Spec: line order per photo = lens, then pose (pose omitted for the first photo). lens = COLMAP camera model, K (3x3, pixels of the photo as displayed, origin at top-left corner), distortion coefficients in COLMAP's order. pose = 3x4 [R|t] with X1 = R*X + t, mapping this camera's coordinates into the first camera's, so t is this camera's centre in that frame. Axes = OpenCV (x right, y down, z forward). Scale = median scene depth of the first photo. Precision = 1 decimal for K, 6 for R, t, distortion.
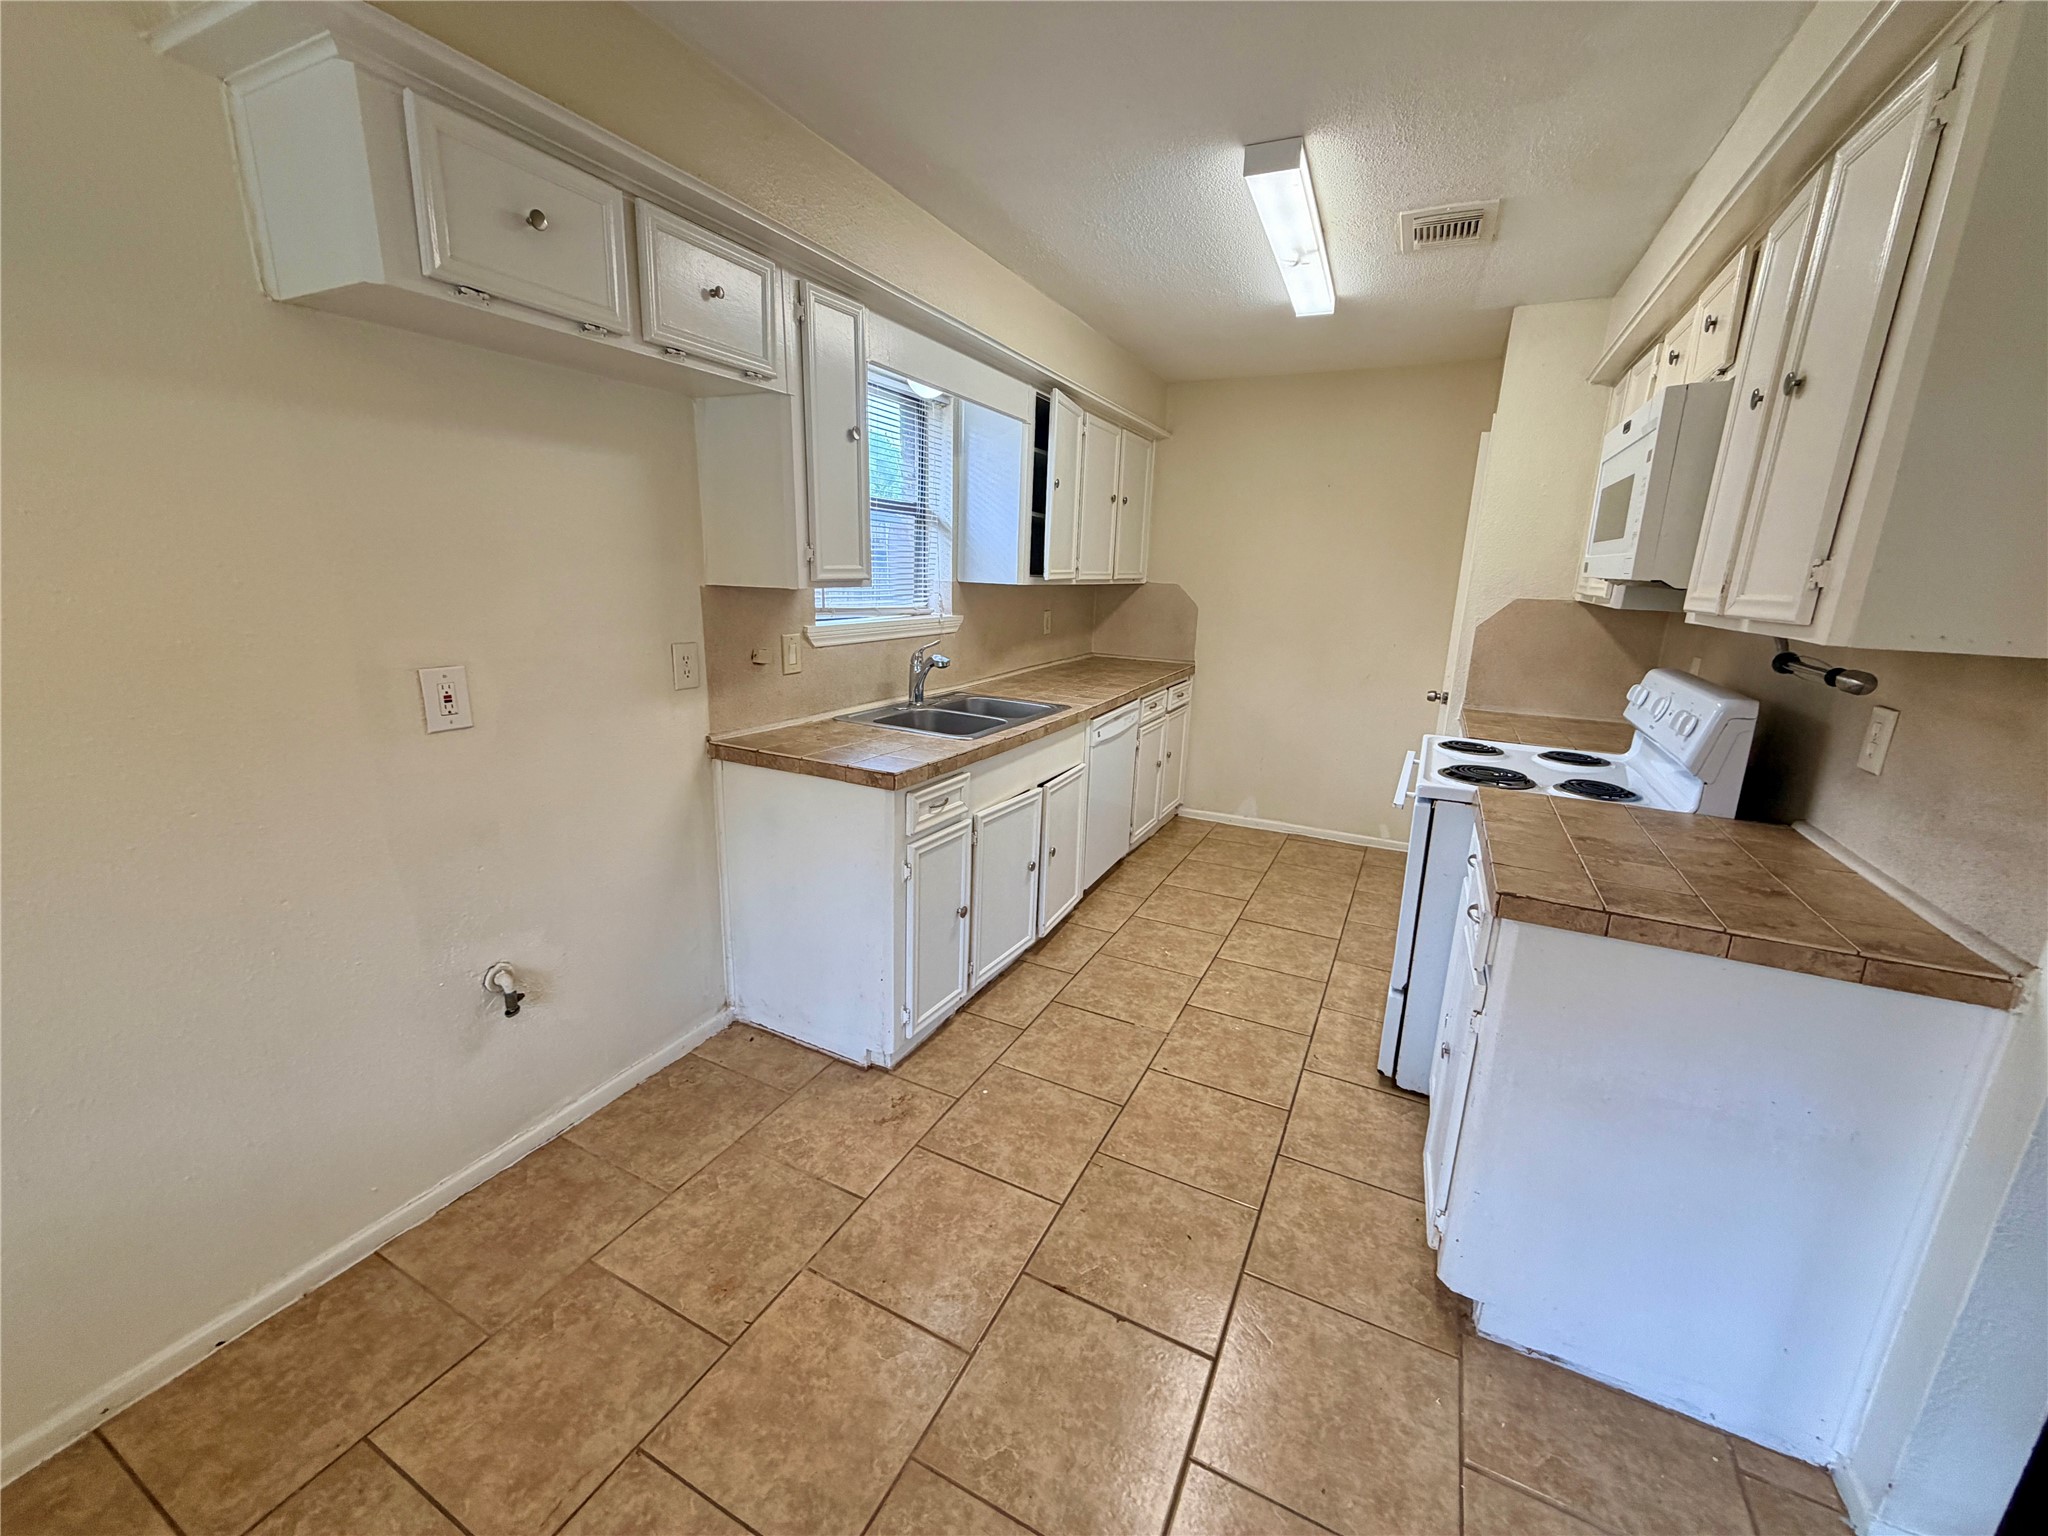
lens RADIAL K [[816.8, 0, 1018.4], [0, 816.8, 765.0], [0, 0, 1]] dist [0.001671, -0.000178]
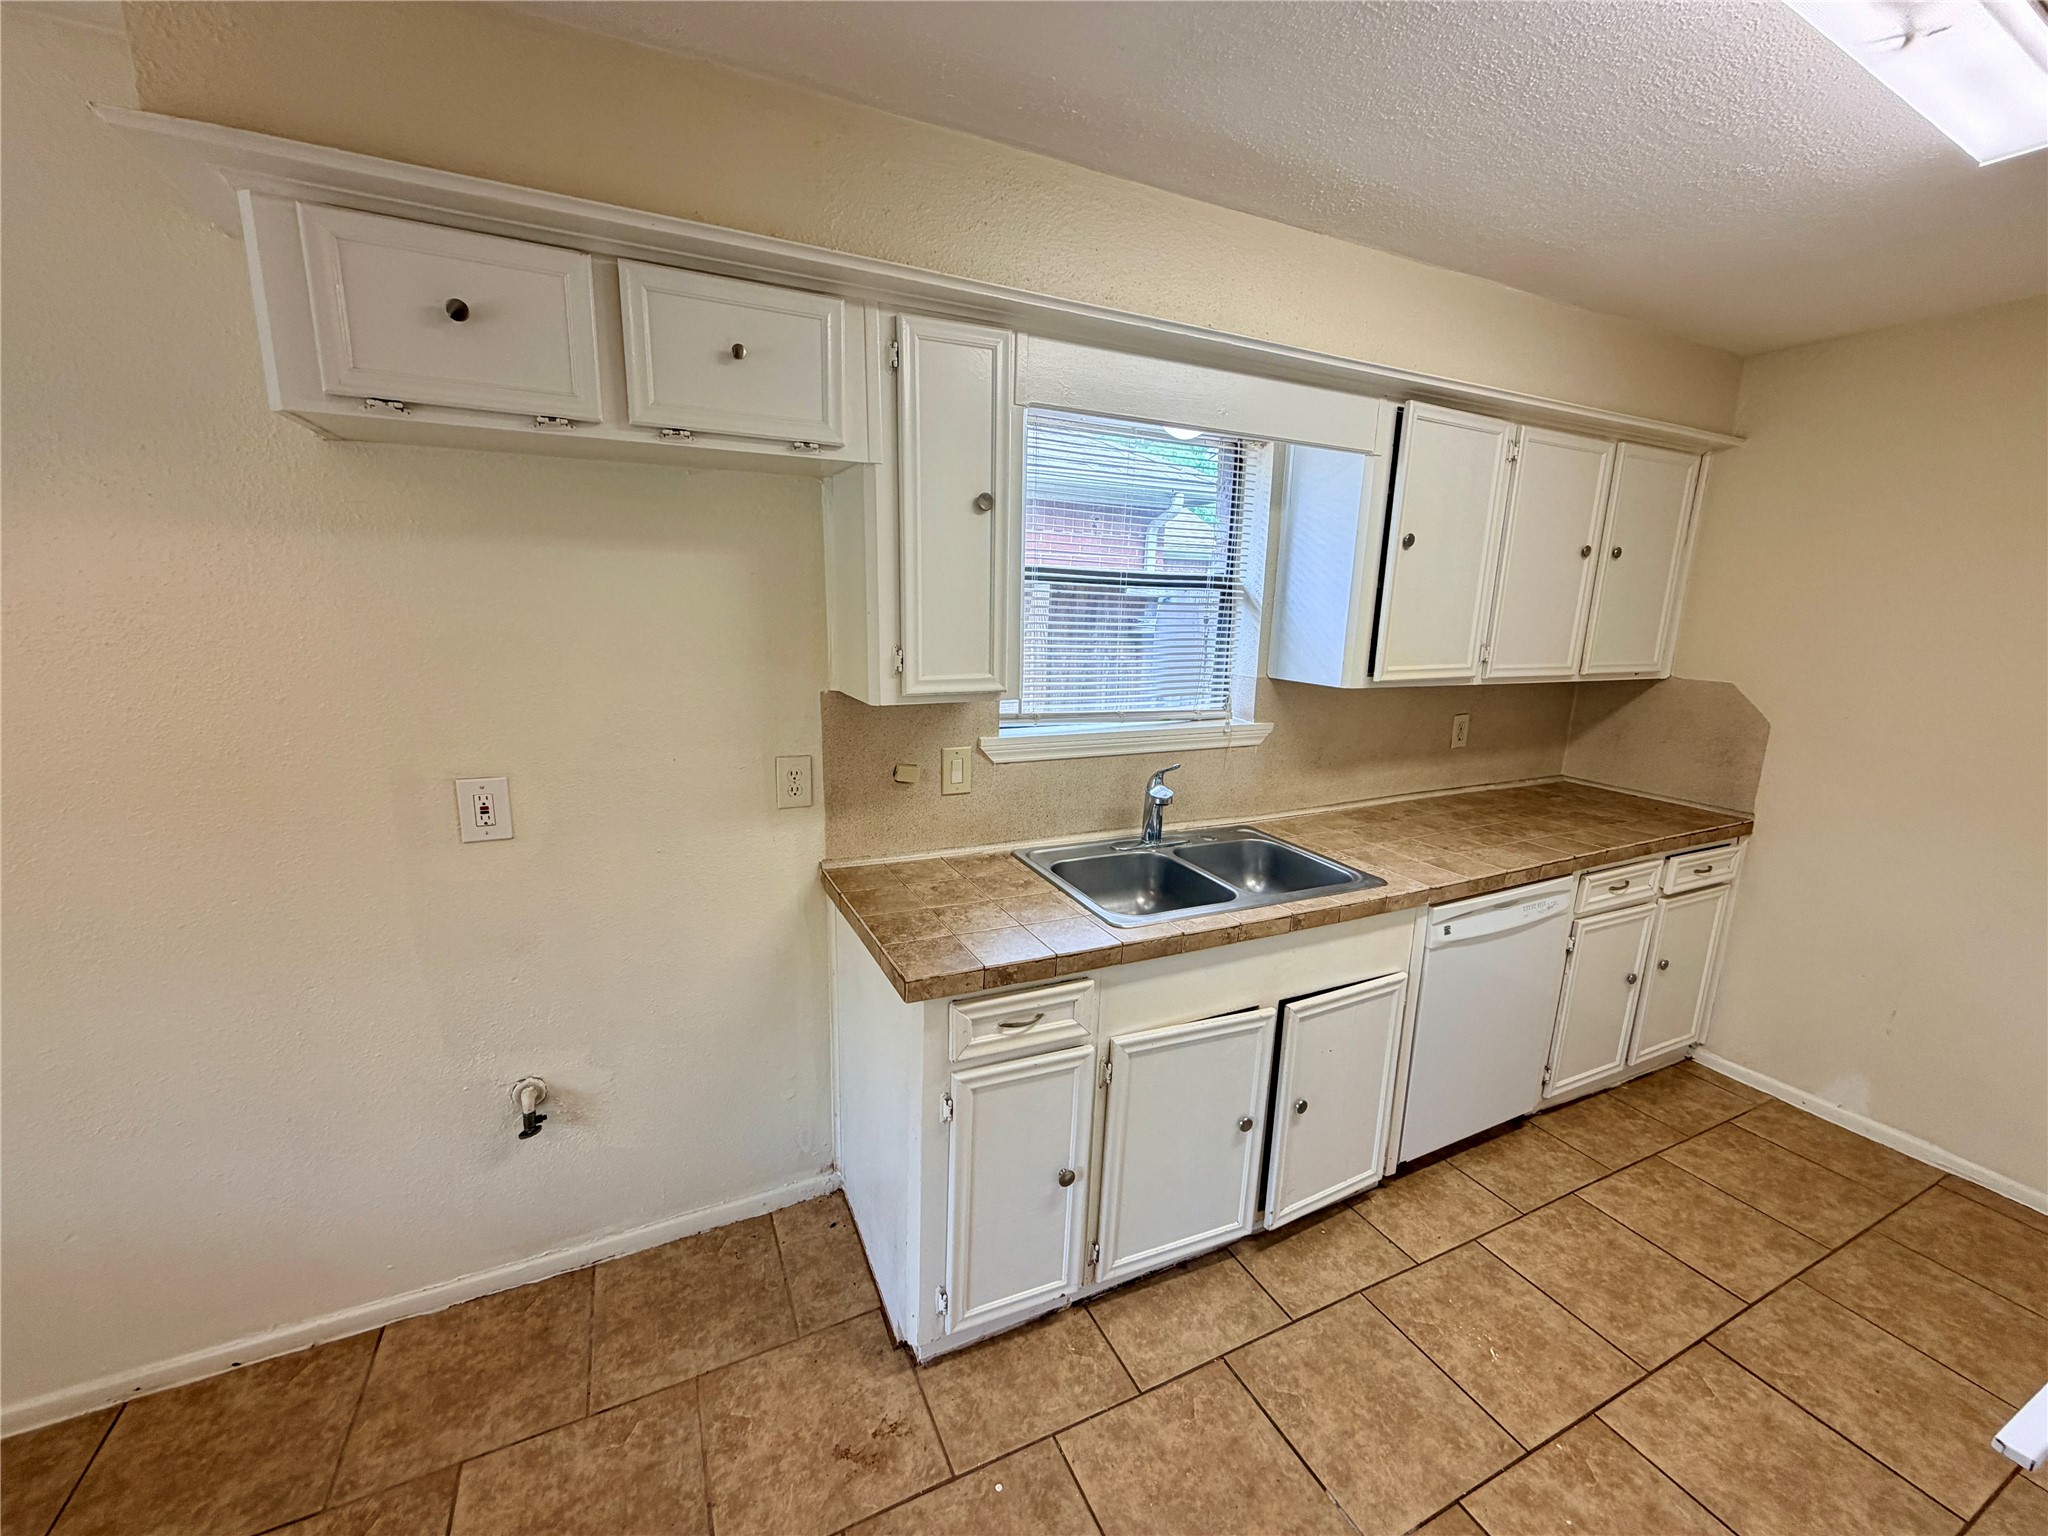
lens RADIAL K [[816.8, 0, 1018.4], [0, 816.8, 765.0], [0, 0, 1]] dist [0.001671, -0.000178]
pose [[0.793421, 0.112300, -0.598224, 0.276729], [-0.146010, 0.989251, -0.007948, -0.153950], [0.590902, 0.093653, 0.801289, 0.407689]]
